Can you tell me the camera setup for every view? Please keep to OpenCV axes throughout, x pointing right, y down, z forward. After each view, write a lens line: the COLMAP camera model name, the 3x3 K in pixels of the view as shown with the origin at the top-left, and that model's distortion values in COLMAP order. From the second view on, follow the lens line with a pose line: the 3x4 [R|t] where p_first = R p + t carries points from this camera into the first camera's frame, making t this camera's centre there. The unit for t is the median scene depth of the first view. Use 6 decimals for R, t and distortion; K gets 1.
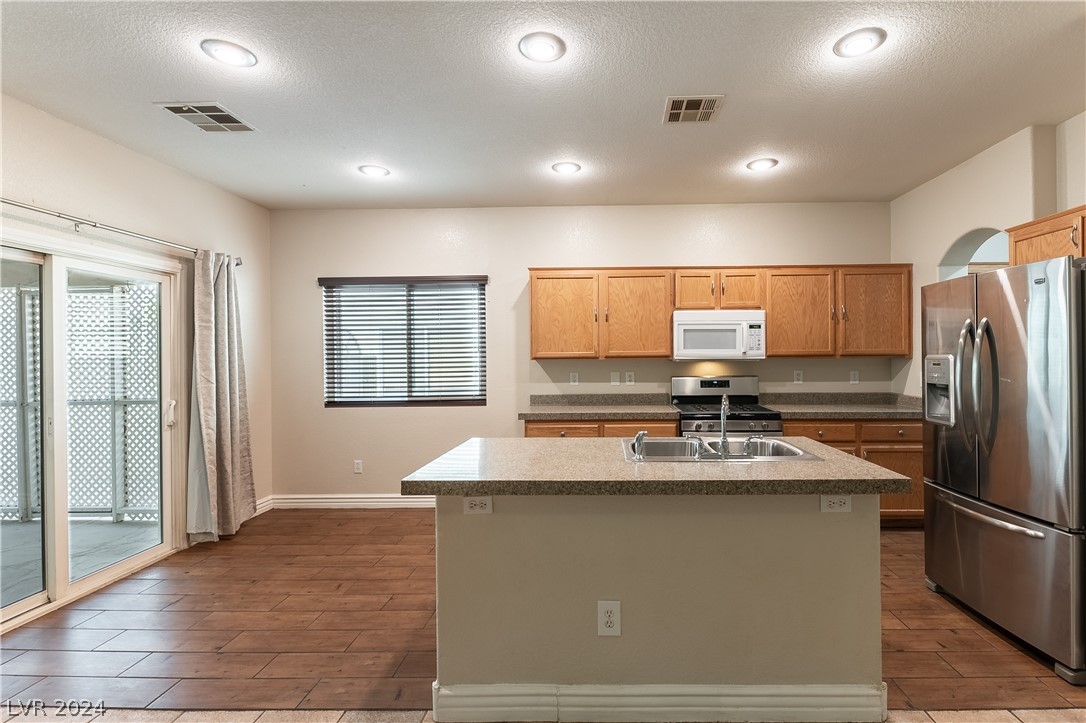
lens RADIAL K [[481.7, 0, 587.5], [0, 481.7, 358.8], [0, 0, 1]] dist [0.011083, -0.005821]
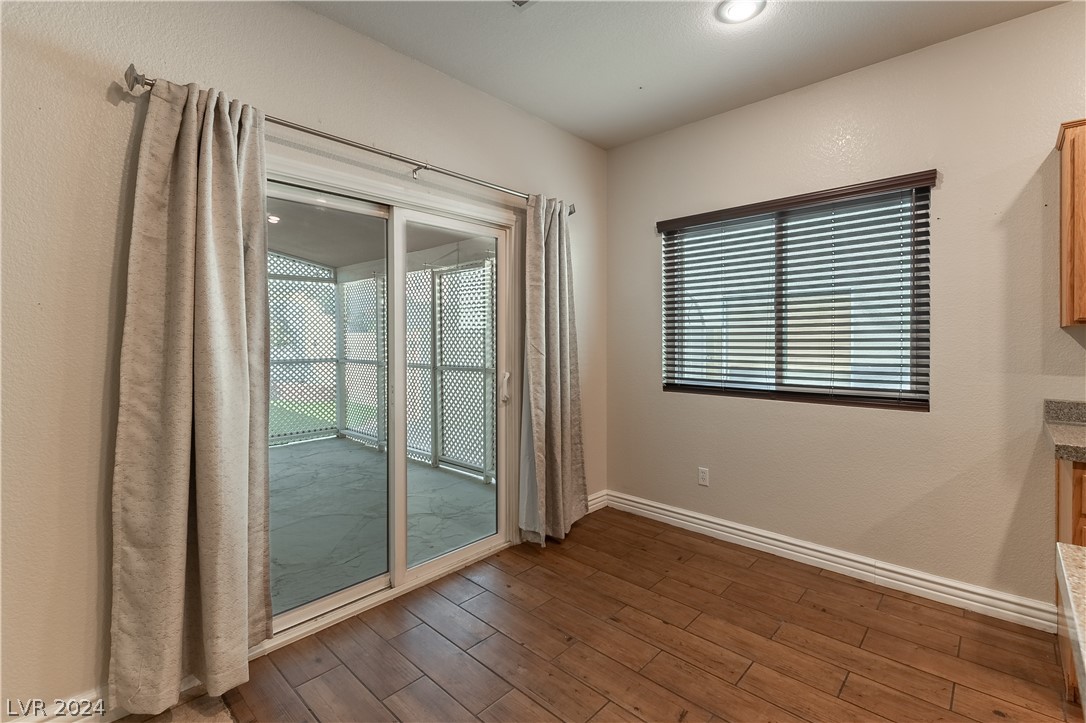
lens RADIAL K [[481.7, 0, 558.4], [0, 481.7, 337.0], [0, 0, 1]] dist [0.011083, -0.005821]
pose [[0.753571, 0.006266, -0.657336, -0.190865], [-0.007899, 0.999969, 0.000476, 0.018458], [0.657319, 0.004833, 0.753597, 0.358967]]
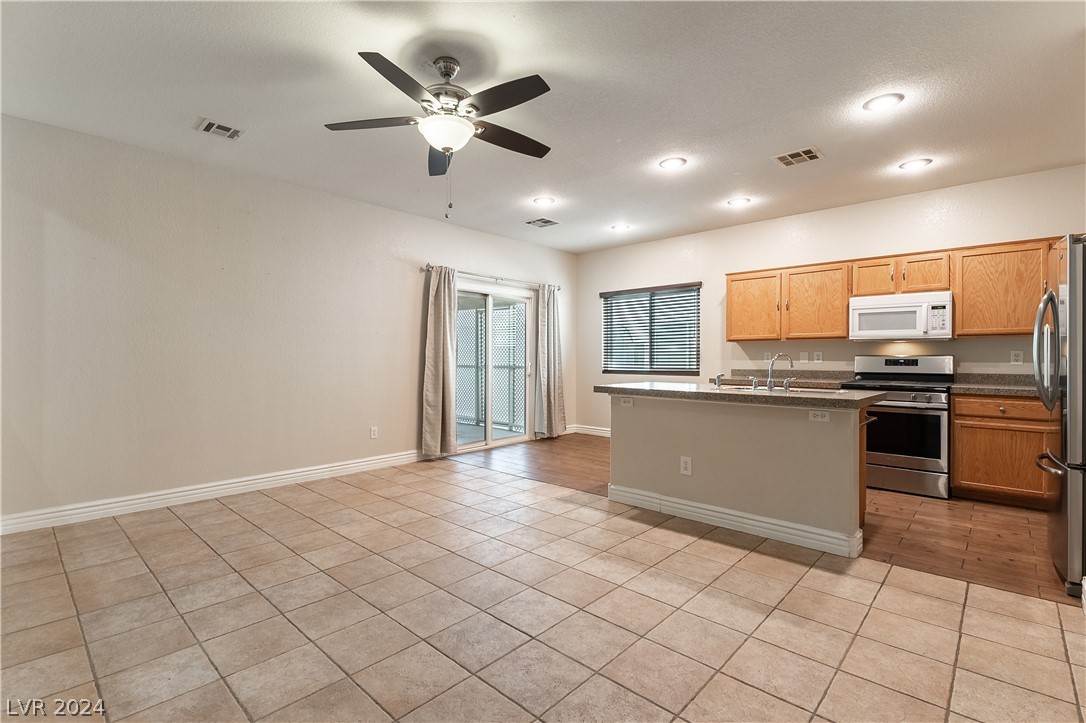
lens RADIAL K [[481.7, 0, 541.5], [0, 481.7, 359.1], [0, 0, 1]] dist [0.011083, -0.005821]
pose [[0.752724, 0.013308, -0.658202, 0.408149], [-0.011471, 0.999909, 0.007099, 0.050484], [0.658236, 0.002207, 0.752808, -0.385487]]
